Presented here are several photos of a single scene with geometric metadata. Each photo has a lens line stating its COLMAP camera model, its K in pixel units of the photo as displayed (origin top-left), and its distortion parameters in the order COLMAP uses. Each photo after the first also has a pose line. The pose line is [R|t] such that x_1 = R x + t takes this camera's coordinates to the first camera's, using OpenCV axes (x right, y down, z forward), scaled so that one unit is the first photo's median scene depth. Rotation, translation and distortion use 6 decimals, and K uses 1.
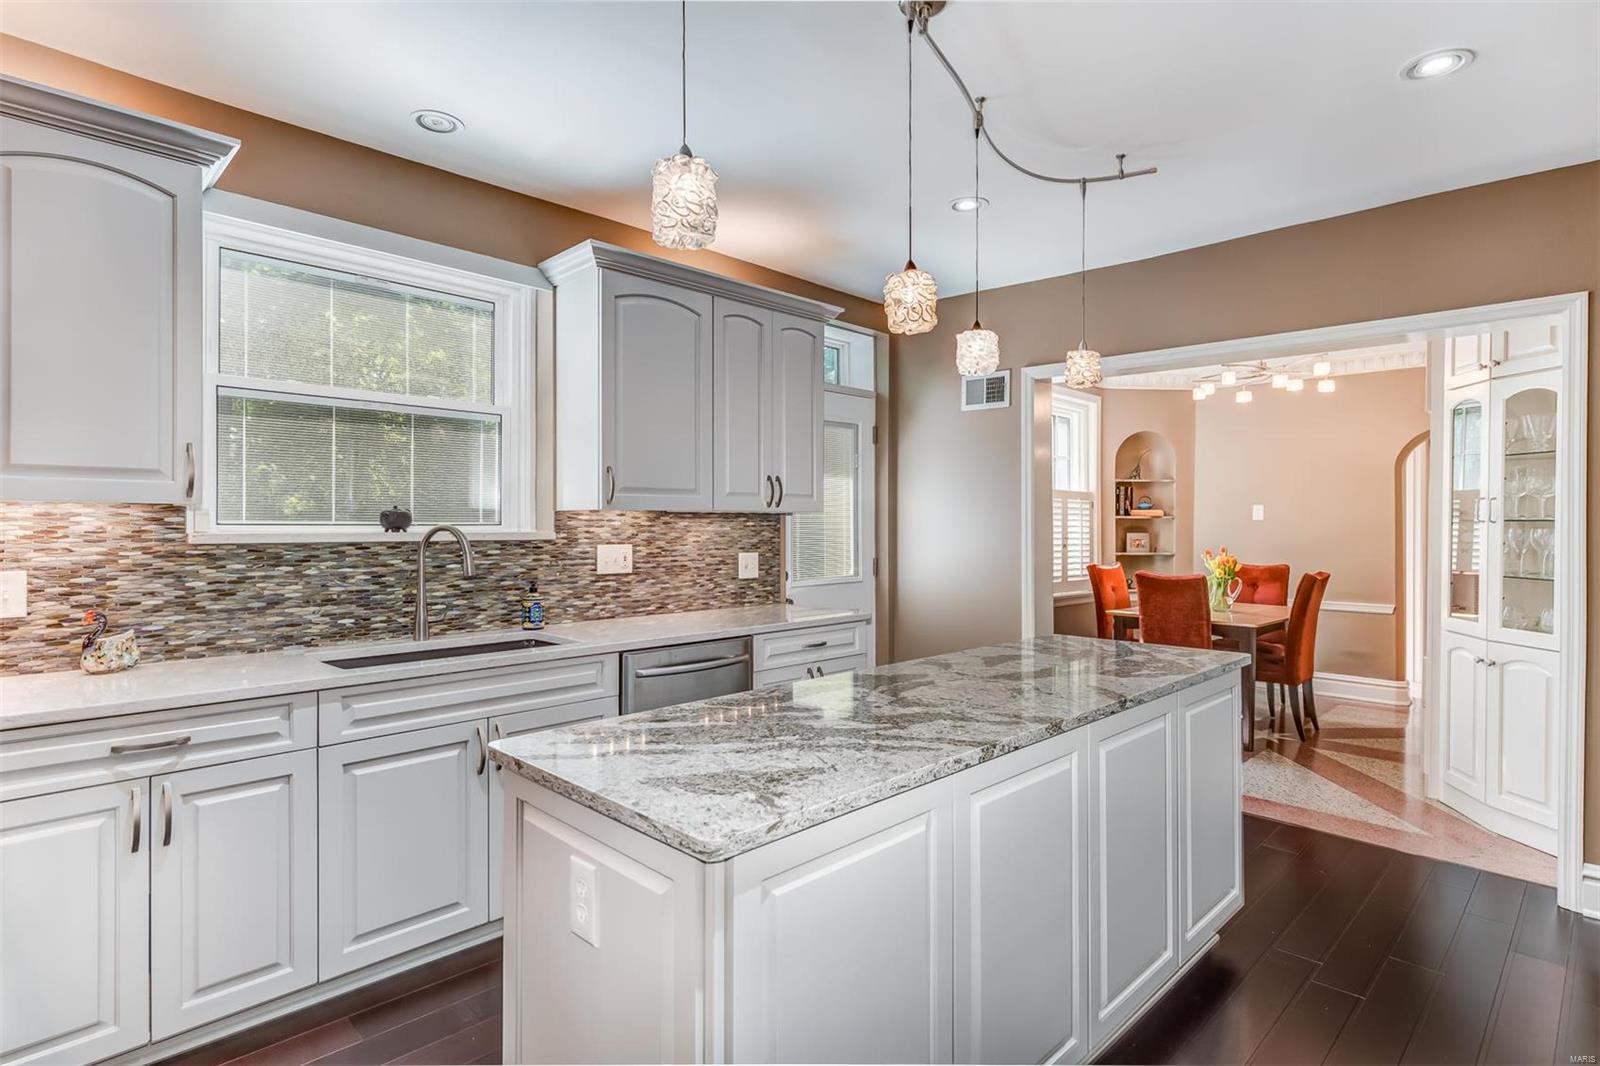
lens RADIAL K [[826.0, 0, 796.9], [0, 826.0, 526.1], [0, 0, 1]] dist [-0.002848, -0.000892]
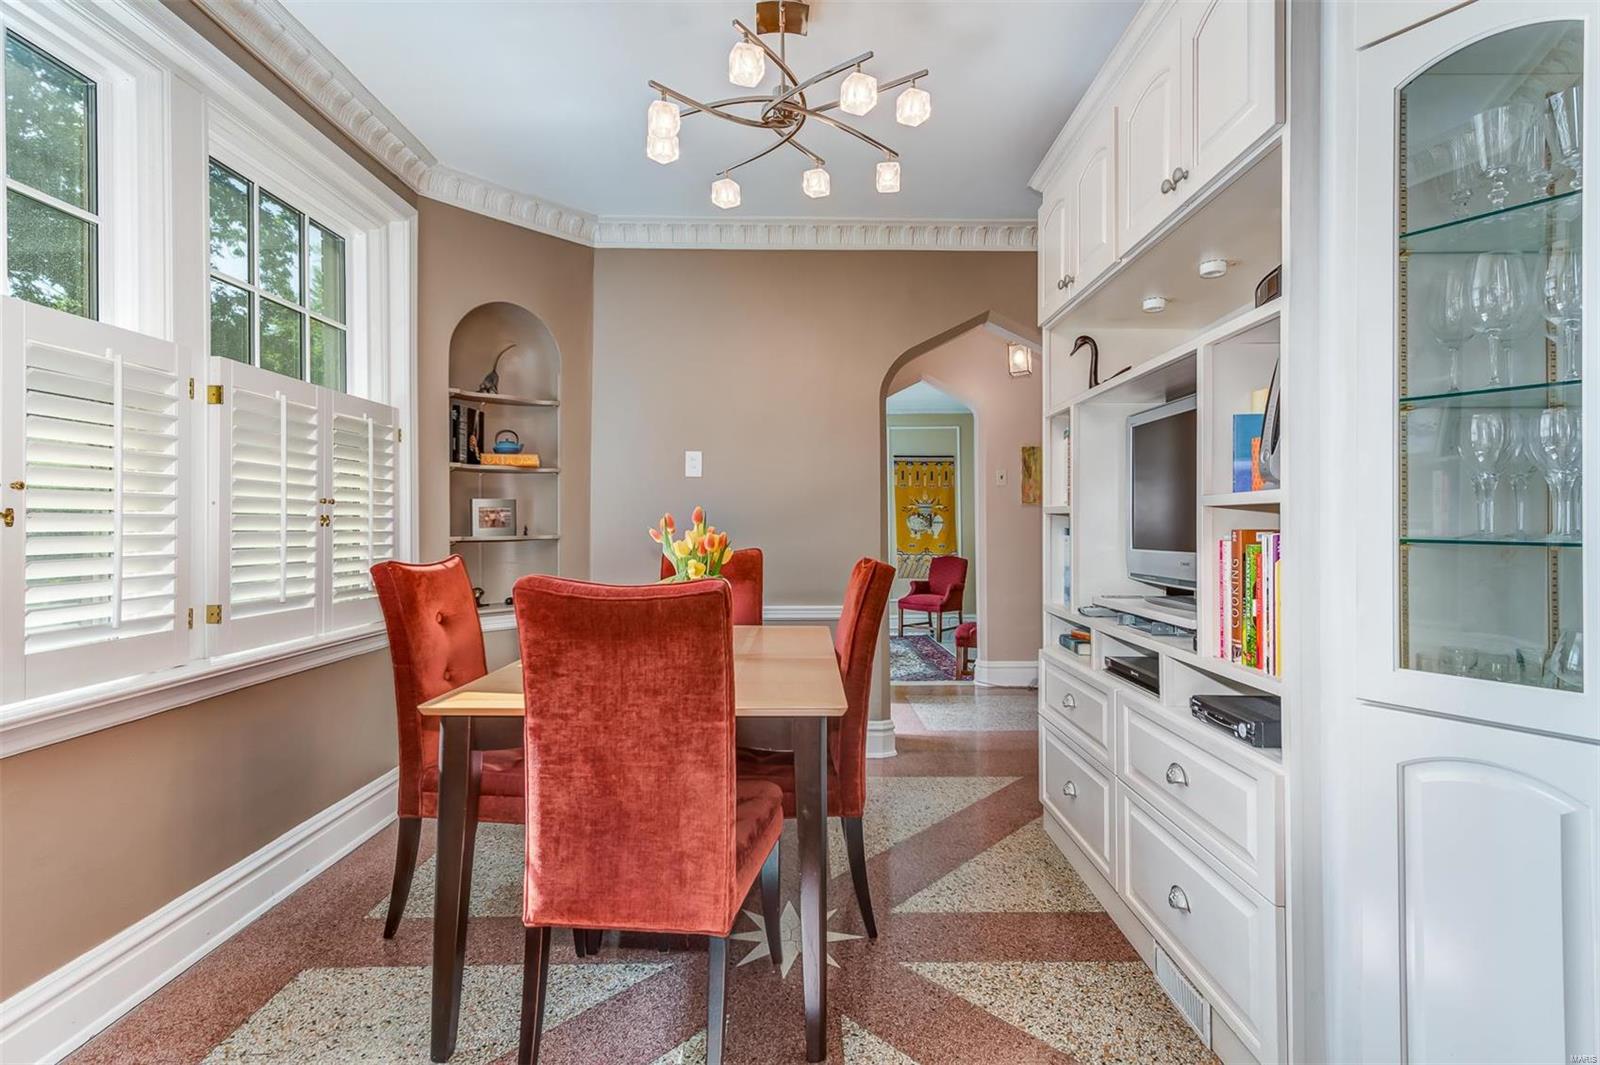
lens RADIAL K [[786.1, 0, 807.0], [0, 786.1, 523.7], [0, 0, 1]] dist [0.018758, -0.000618]
pose [[0.701410, -0.002481, 0.712754, 0.196564], [-0.001620, 0.999986, 0.005075, 0.023090], [-0.712756, -0.004715, 0.701396, 0.509460]]
